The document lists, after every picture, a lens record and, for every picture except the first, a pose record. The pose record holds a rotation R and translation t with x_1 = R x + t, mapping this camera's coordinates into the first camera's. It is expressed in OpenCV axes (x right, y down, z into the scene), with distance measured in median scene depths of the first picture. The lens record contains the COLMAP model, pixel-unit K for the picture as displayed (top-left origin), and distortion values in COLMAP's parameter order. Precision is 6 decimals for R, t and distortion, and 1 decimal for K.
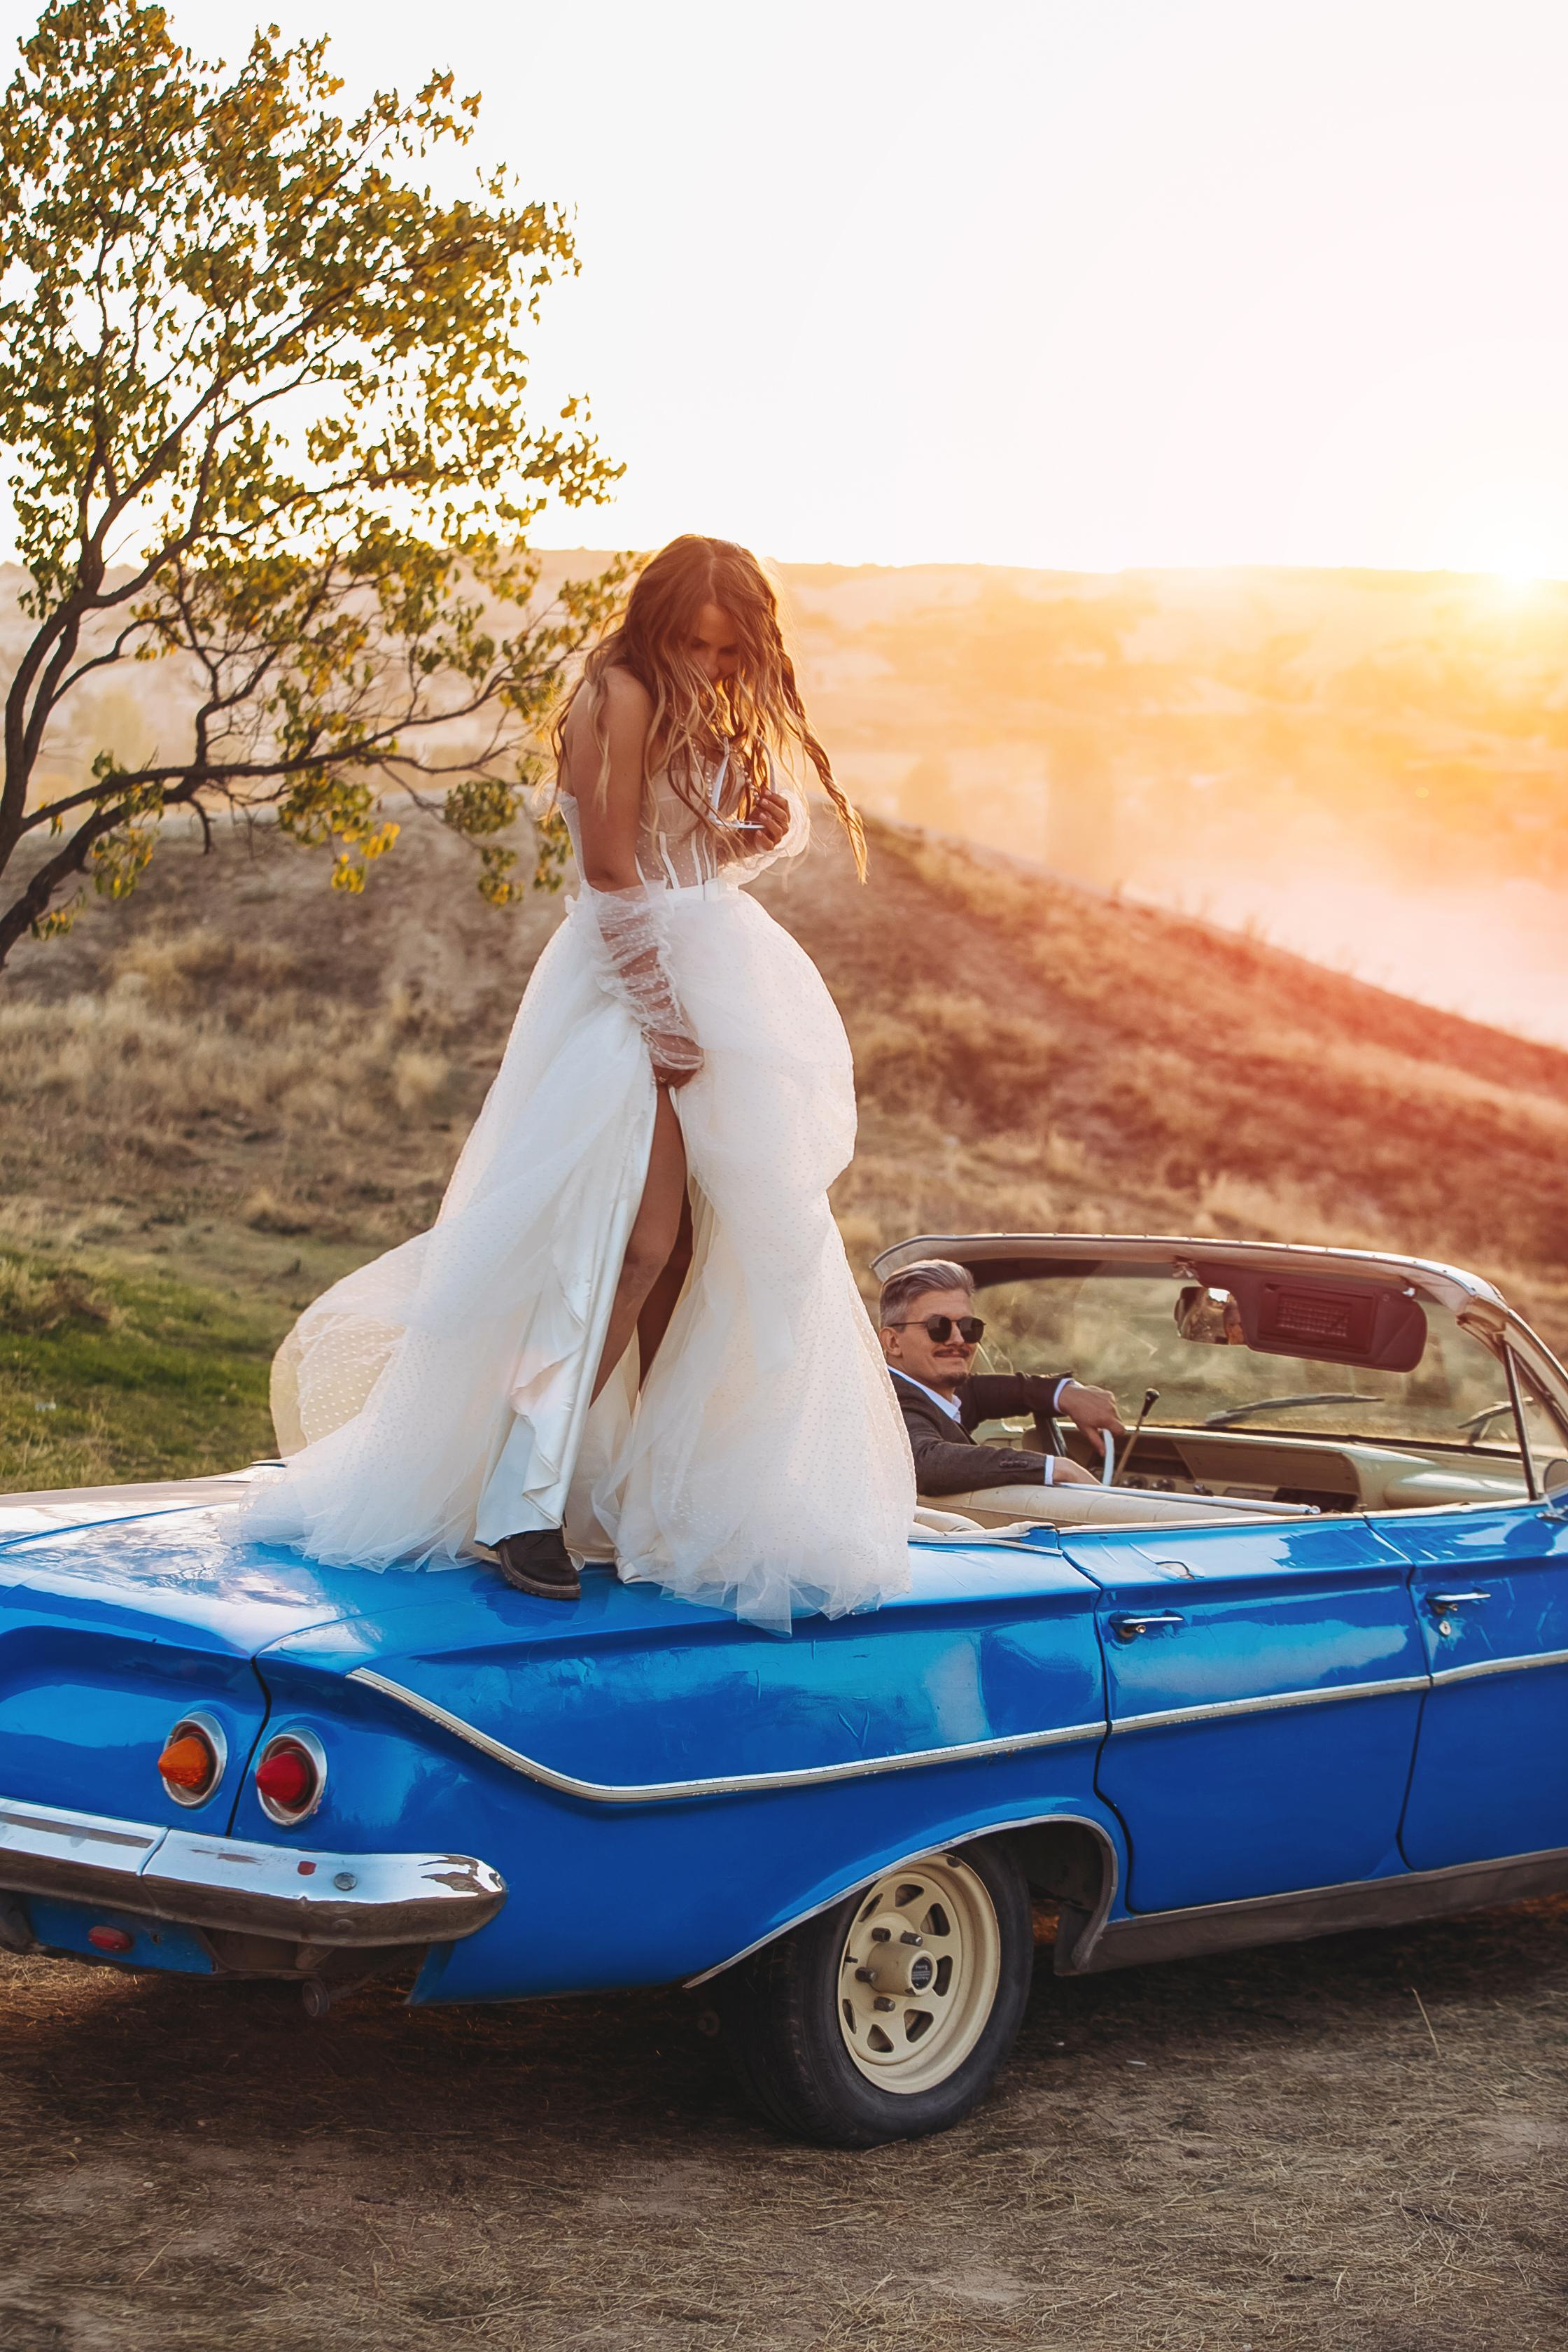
lens RADIAL K [[4752.6, 0, 789.5], [0, 4752.6, 1187.5], [0, 0, 1]] dist [-0.292666, 0.000000]
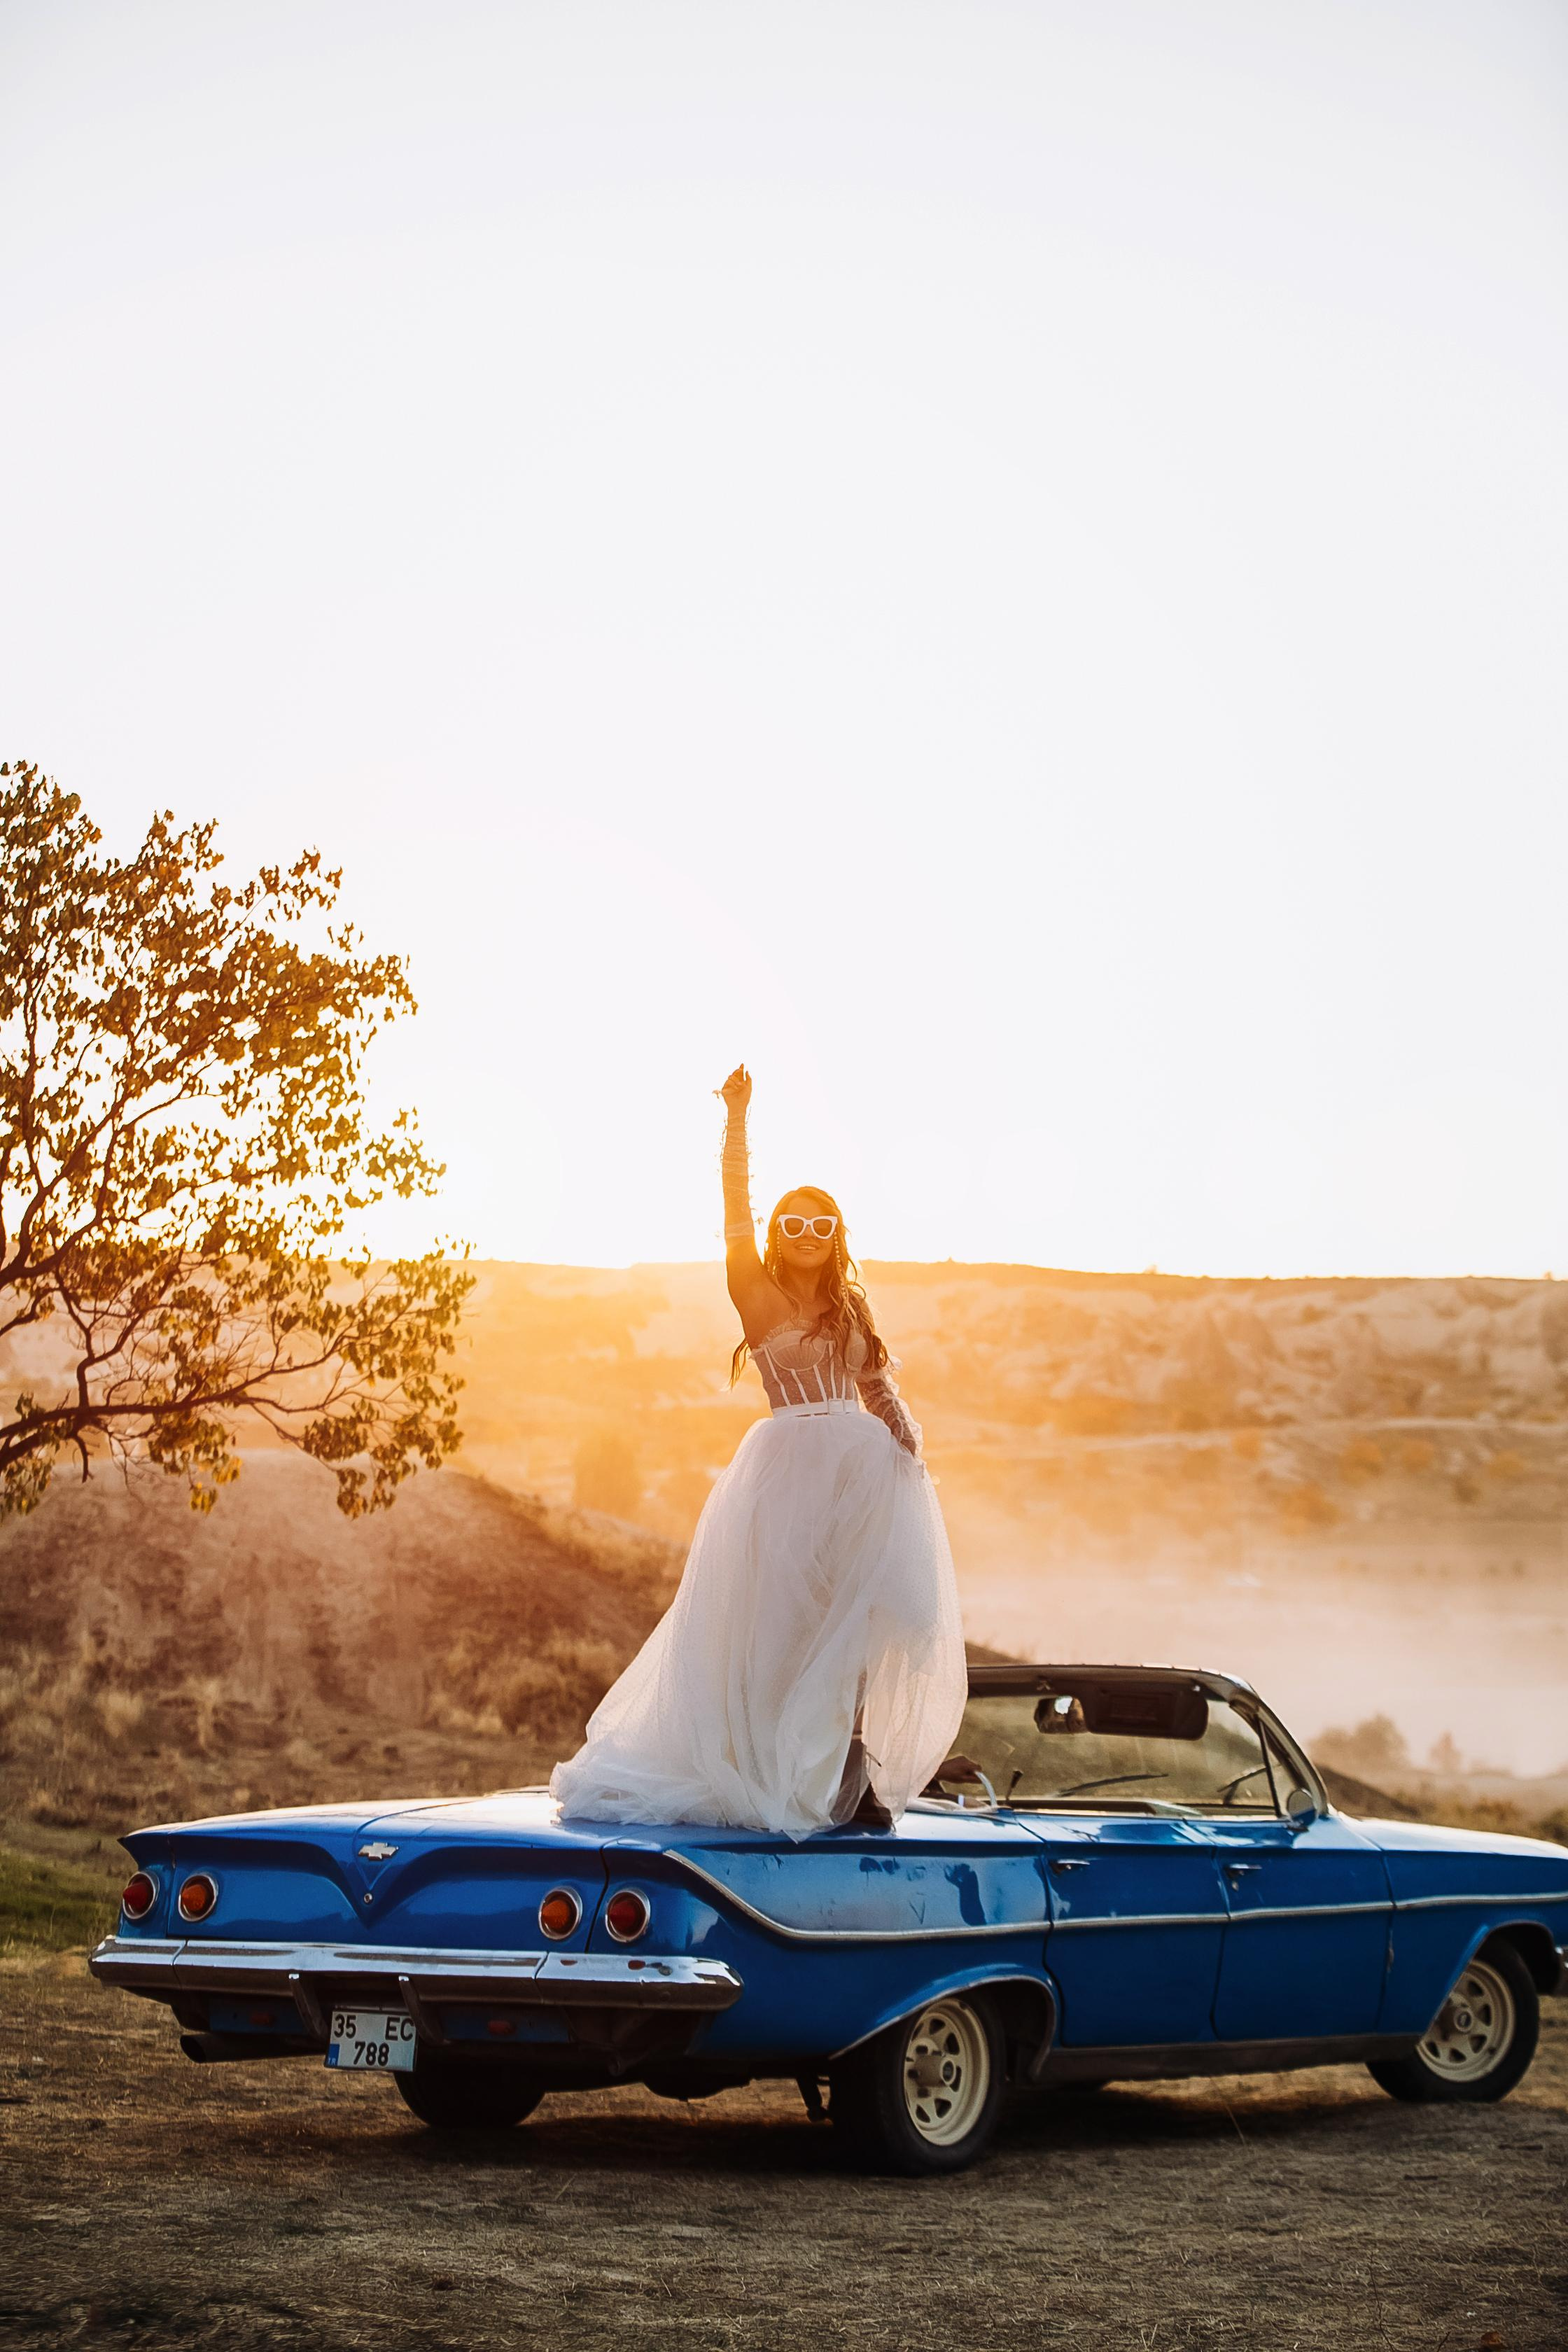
lens RADIAL K [[4752.6, 0, 784.2], [0, 4752.6, 1174.5], [0, 0, 1]] dist [-0.292666, 0.000000]
pose [[0.994728, -0.002375, 0.102523, -0.073811], [0.017612, 0.988834, -0.147977, 0.037184], [-0.101027, 0.149002, 0.983663, -0.246607]]
